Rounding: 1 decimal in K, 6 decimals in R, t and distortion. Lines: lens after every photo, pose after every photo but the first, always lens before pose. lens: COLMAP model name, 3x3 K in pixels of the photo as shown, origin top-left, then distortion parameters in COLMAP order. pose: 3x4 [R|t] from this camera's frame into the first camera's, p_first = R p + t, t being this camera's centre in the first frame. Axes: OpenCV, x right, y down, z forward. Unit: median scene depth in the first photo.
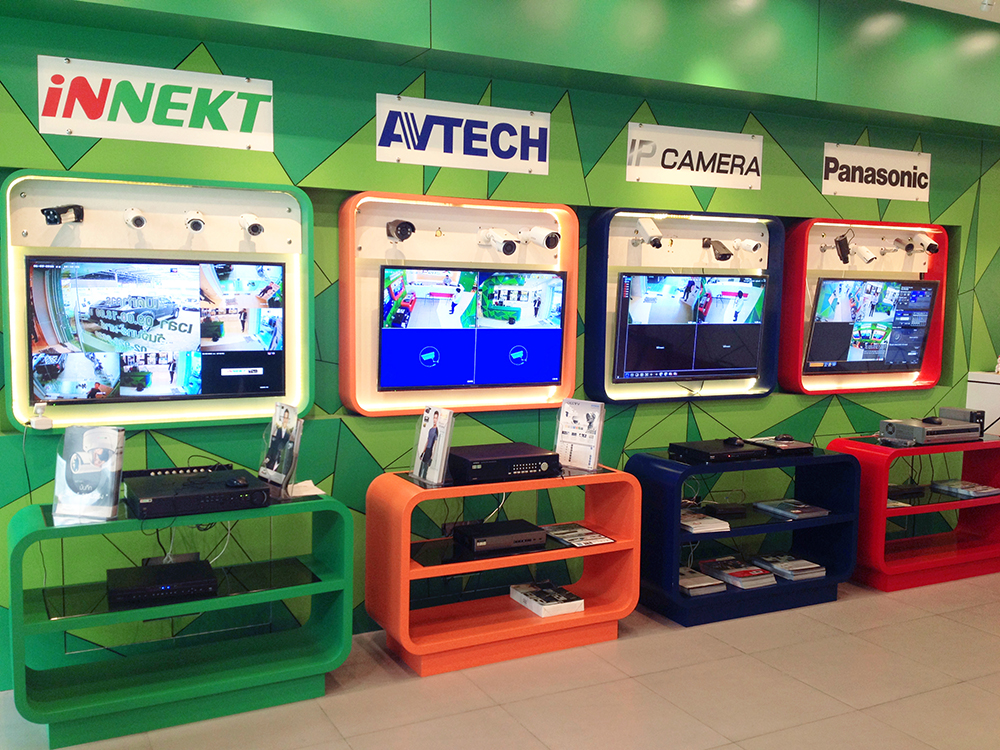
lens RADIAL K [[940.6, 0, 499.4], [0, 940.6, 380.8], [0, 0, 1]] dist [0.182913, -0.415927]
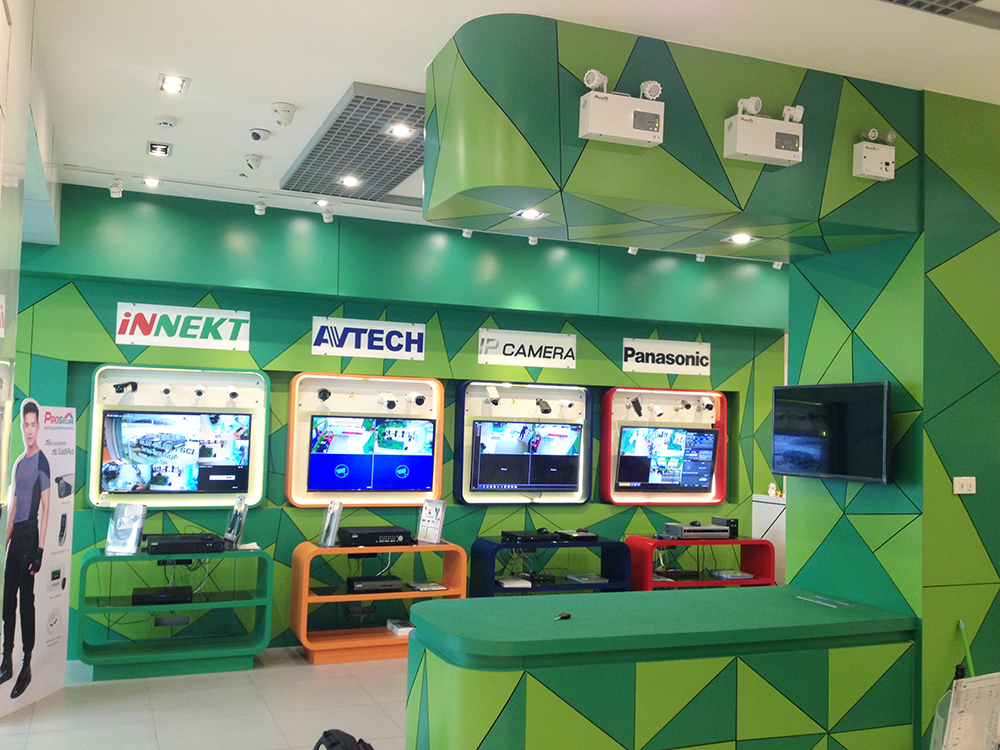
lens RADIAL K [[940.6, 0, 499.4], [0, 940.6, 380.8], [0, 0, 1]] dist [0.182913, -0.415927]
pose [[0.996474, 0.006125, -0.083684, 0.303384], [-0.018697, 0.988464, -0.150296, 0.055155], [0.081798, 0.151330, 0.985093, -0.550647]]
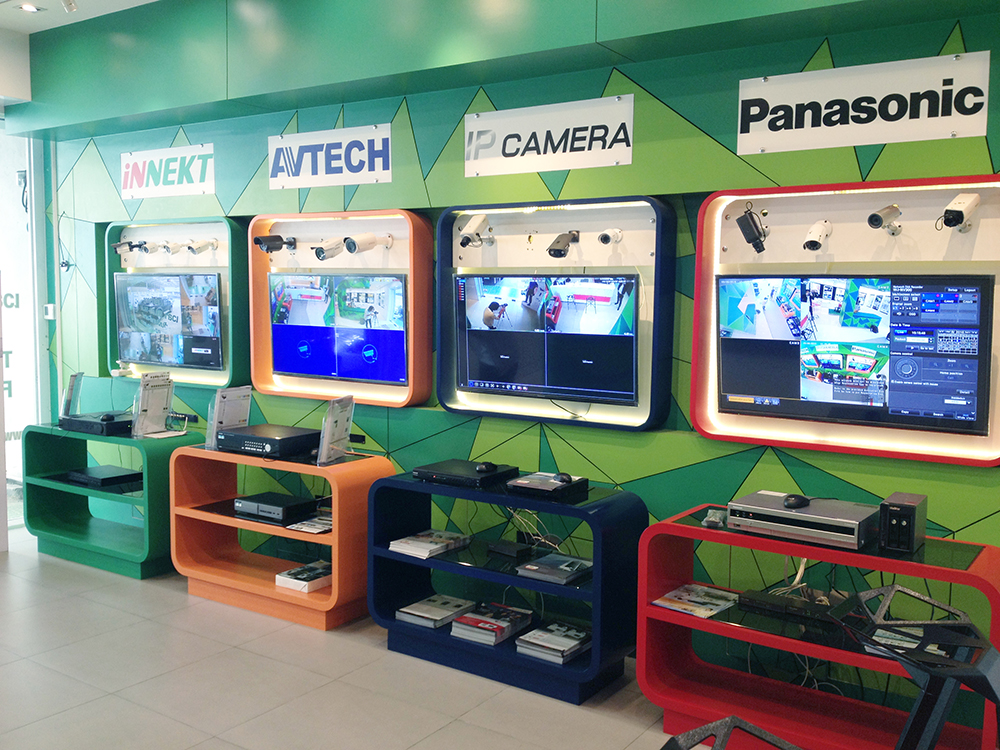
lens RADIAL K [[940.6, 0, 499.4], [0, 940.6, 380.8], [0, 0, 1]] dist [0.182913, -0.415927]
pose [[0.475550, 0.071103, -0.876811, 0.996756], [-0.091015, 0.995356, 0.031353, -0.042036], [0.874968, 0.064893, 0.479813, 0.595540]]
